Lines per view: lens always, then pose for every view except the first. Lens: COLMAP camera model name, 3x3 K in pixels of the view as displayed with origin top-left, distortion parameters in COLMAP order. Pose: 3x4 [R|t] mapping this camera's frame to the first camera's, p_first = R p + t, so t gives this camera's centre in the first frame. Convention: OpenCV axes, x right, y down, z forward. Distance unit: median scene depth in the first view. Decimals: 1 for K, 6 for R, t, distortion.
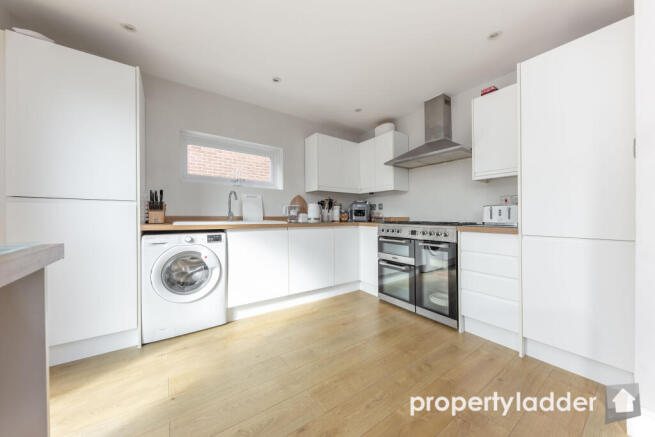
lens RADIAL K [[228.5, 0, 327.9], [0, 228.5, 218.6], [0, 0, 1]] dist [-0.000007, 0.000058]
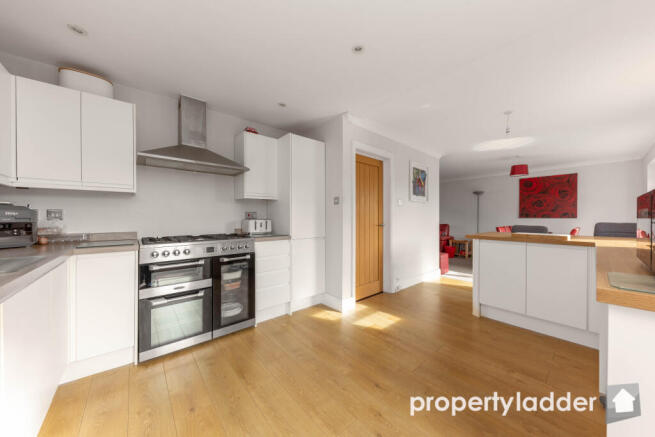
lens RADIAL K [[228.5, 0, 329.6], [0, 228.5, 215.8], [0, 0, 1]] dist [-0.000007, 0.000058]
pose [[-0.095820, -0.002645, 0.995395, -0.630929], [0.010430, 0.999939, 0.003661, -0.079976], [-0.995344, 0.010733, -0.095786, 0.706293]]
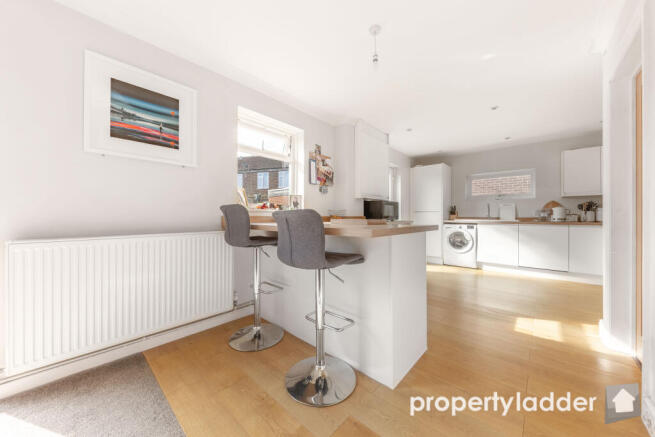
lens RADIAL K [[228.5, 0, 327.2], [0, 228.5, 216.8], [0, 0, 1]] dist [-0.000007, 0.000058]
pose [[0.206432, 0.003644, -0.978454, 1.169737], [-0.006401, 0.999977, 0.002374, -0.008090], [0.978440, 0.005773, 0.206450, -0.686614]]
